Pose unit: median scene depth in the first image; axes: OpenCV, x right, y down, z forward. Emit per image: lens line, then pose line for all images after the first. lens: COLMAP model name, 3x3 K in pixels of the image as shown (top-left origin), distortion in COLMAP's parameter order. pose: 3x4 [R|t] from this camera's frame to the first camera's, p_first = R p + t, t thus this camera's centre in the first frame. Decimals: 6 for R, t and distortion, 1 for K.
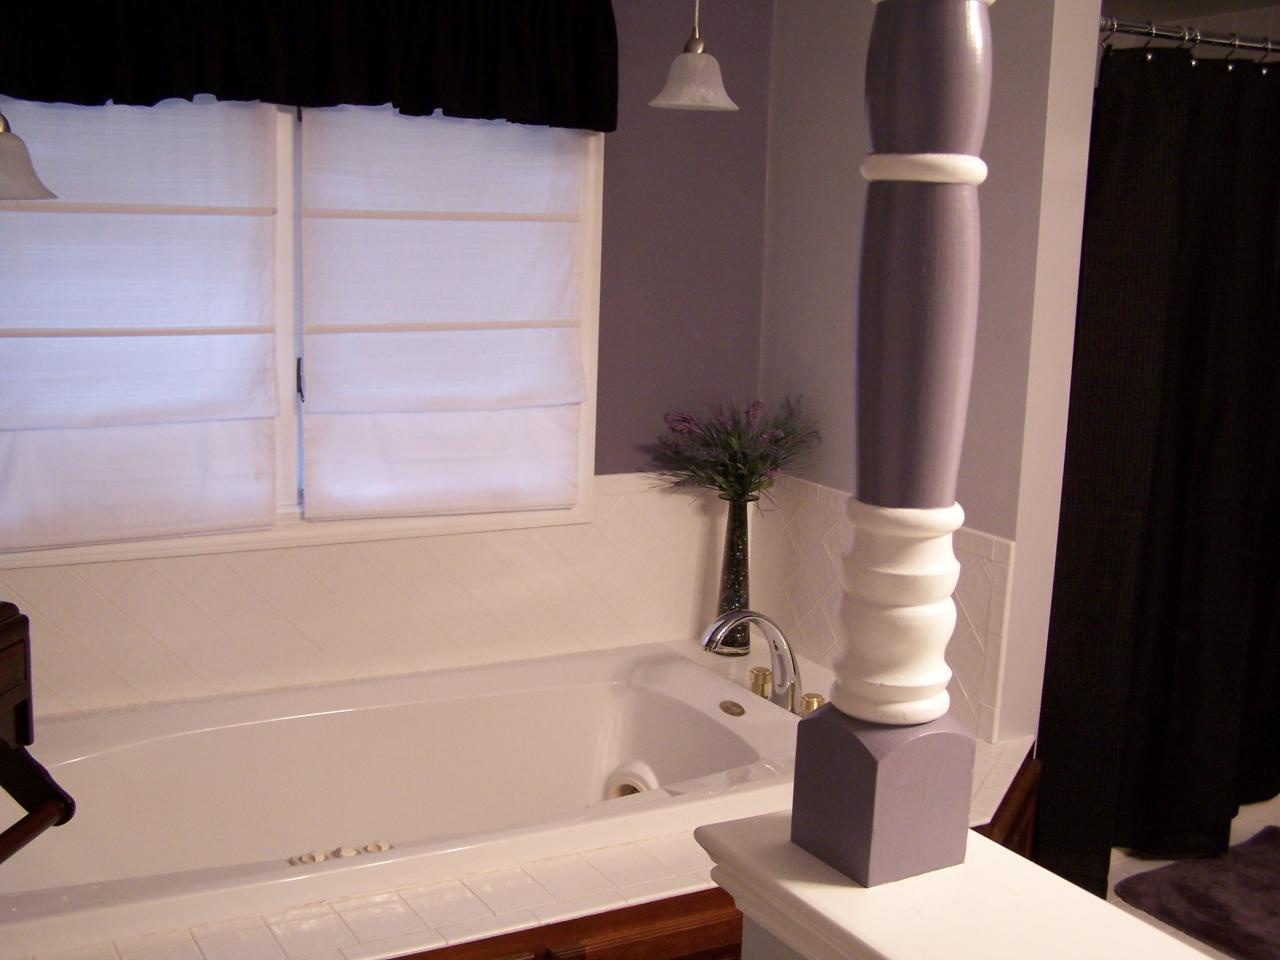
lens RADIAL K [[1488.4, 0, 640.0], [0, 1488.4, 480.0], [0, 0, 1]] dist [-0.148929, 0.238690]
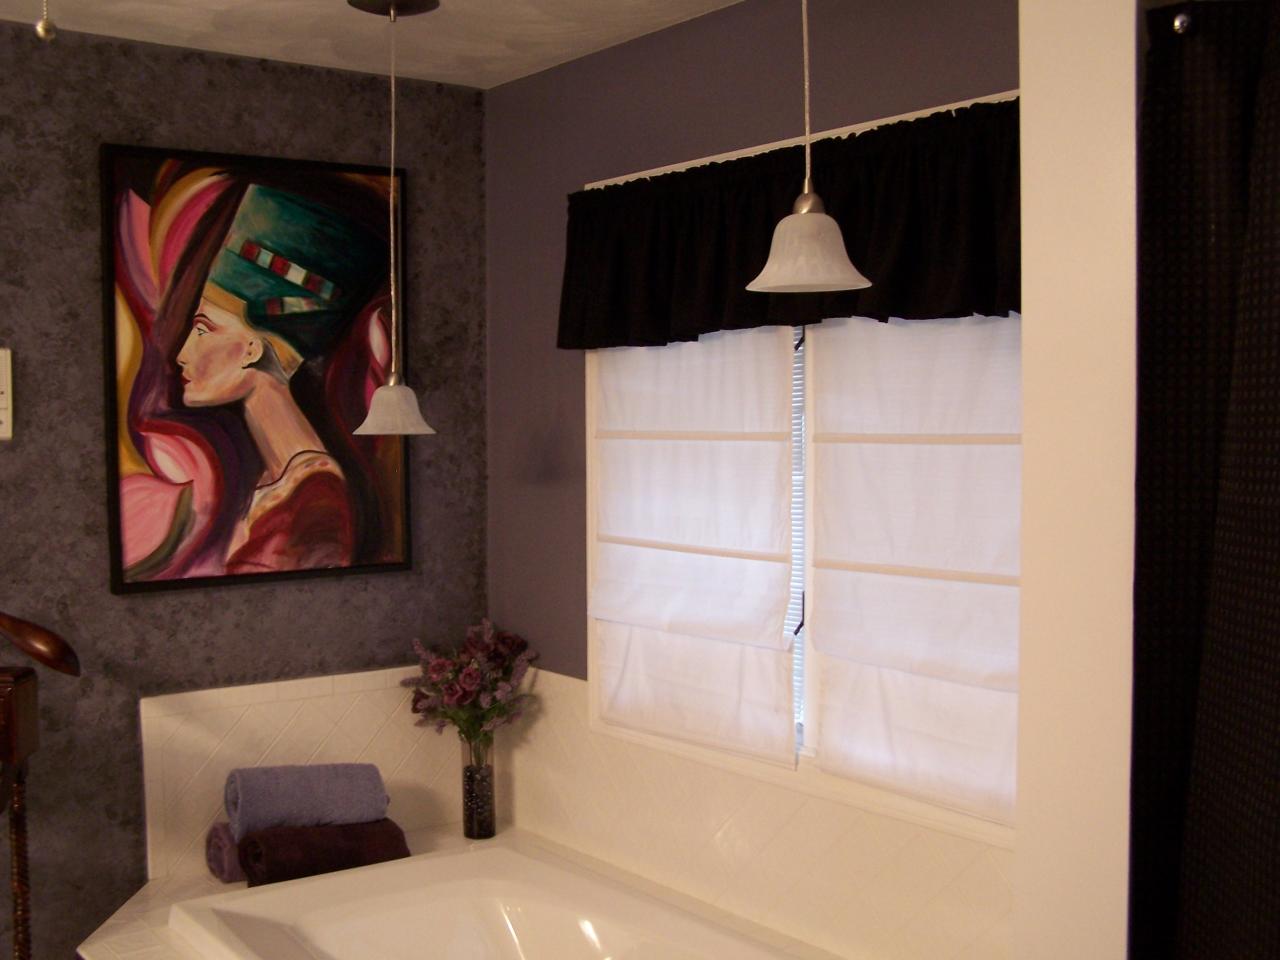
lens RADIAL K [[1488.4, 0, 640.0], [0, 1488.4, 480.0], [0, 0, 1]] dist [-0.148929, 0.238690]
pose [[0.144437, 0.010277, -0.989461, 0.704124], [-0.166440, 0.985951, -0.014056, -0.125456], [0.975416, 0.166717, 0.144118, 0.775190]]
